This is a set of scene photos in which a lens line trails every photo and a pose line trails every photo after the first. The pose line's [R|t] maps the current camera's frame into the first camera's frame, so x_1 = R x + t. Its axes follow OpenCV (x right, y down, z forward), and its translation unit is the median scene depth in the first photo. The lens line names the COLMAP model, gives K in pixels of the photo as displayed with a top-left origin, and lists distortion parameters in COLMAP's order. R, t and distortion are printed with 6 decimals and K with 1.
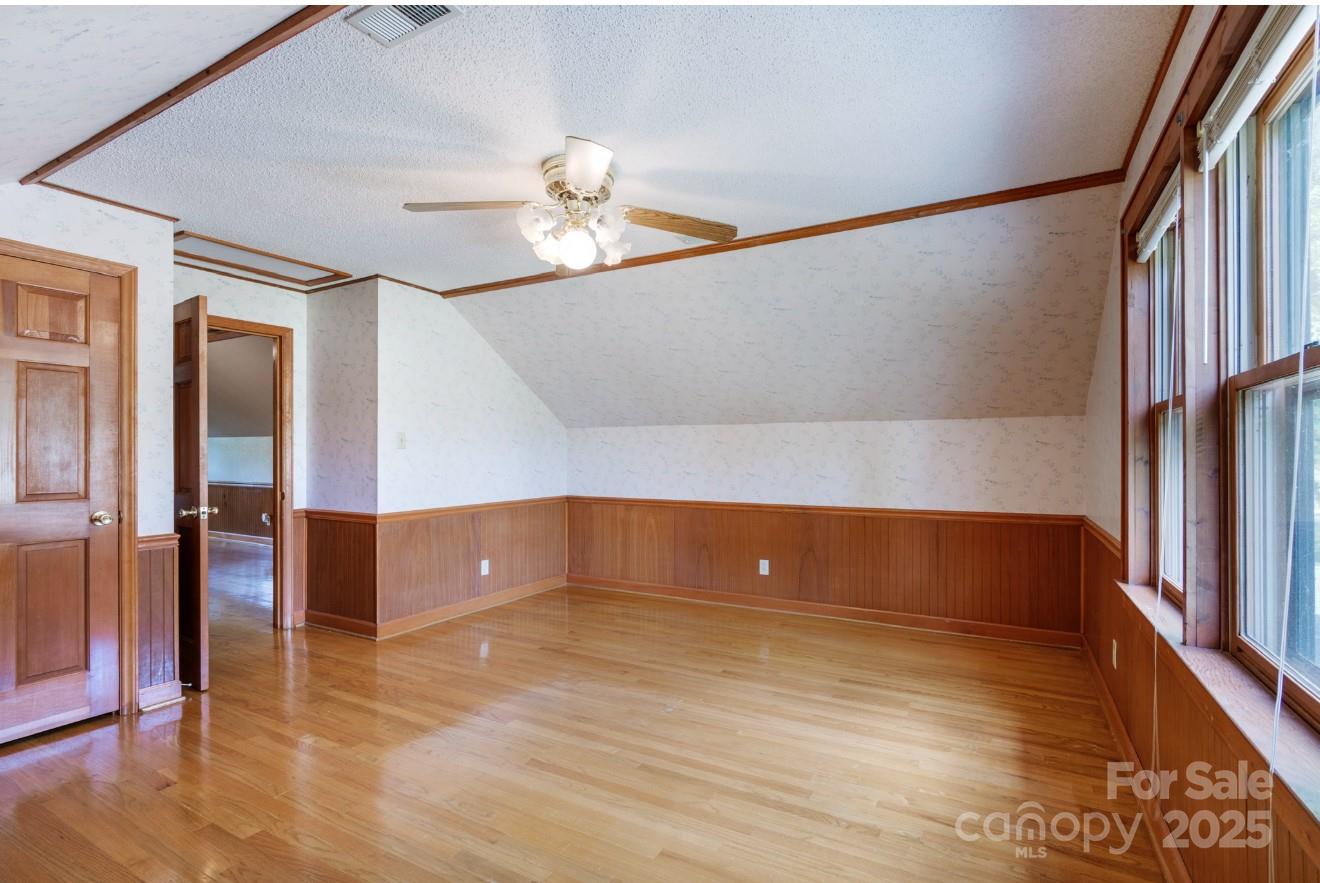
lens RADIAL K [[602.5, 0, 630.5], [0, 602.5, 448.4], [0, 0, 1]] dist [-0.001316, -0.000156]
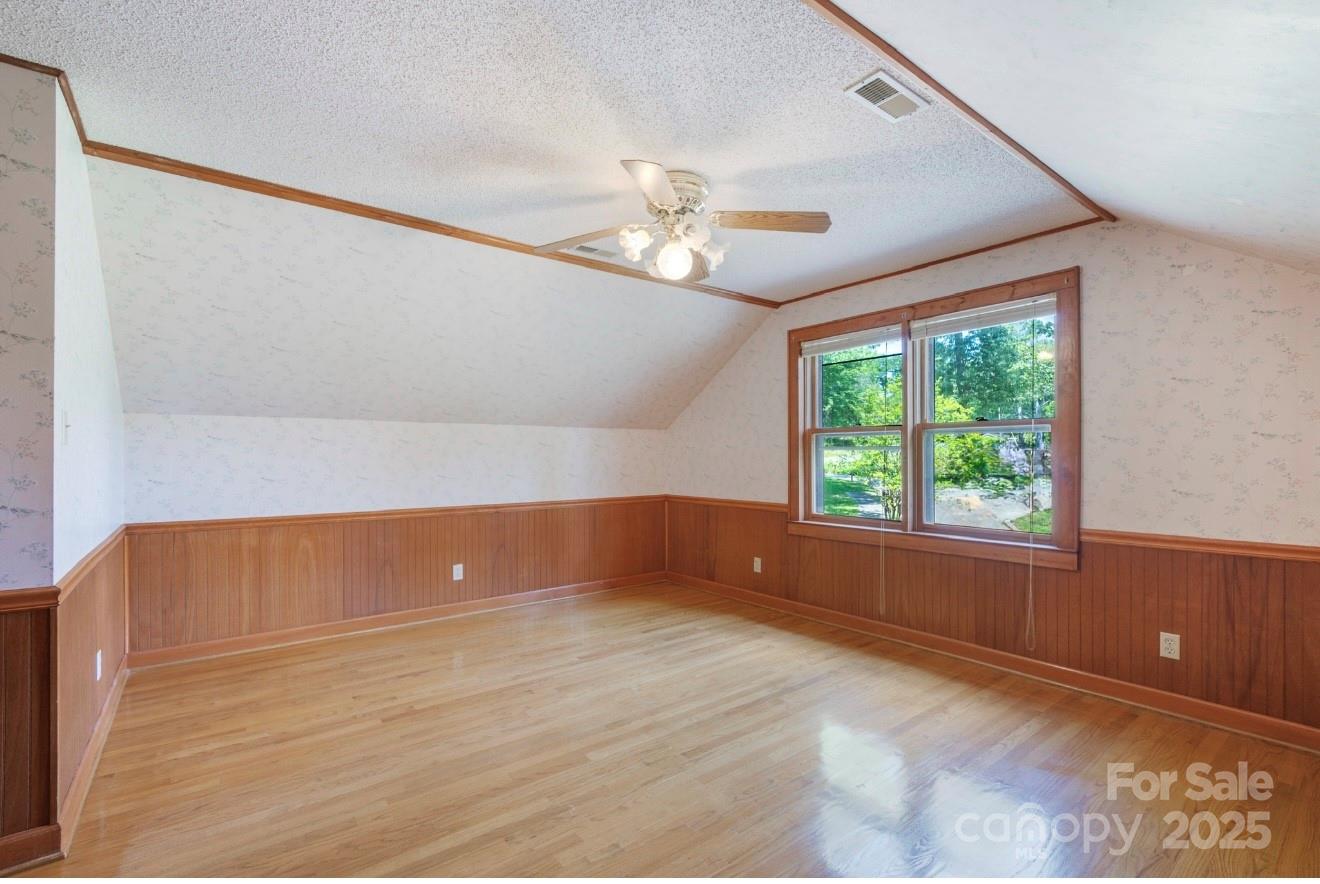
lens RADIAL K [[629.0, 0, 660.0], [0, 629.0, 442.0], [0, 0, 1]] dist [-0.003034, -0.000601]
pose [[0.363688, 0.017368, 0.931359, -0.680326], [-0.007256, 0.999849, -0.015812, 0.002862], [-0.931492, -0.001007, 0.363759, 0.375261]]
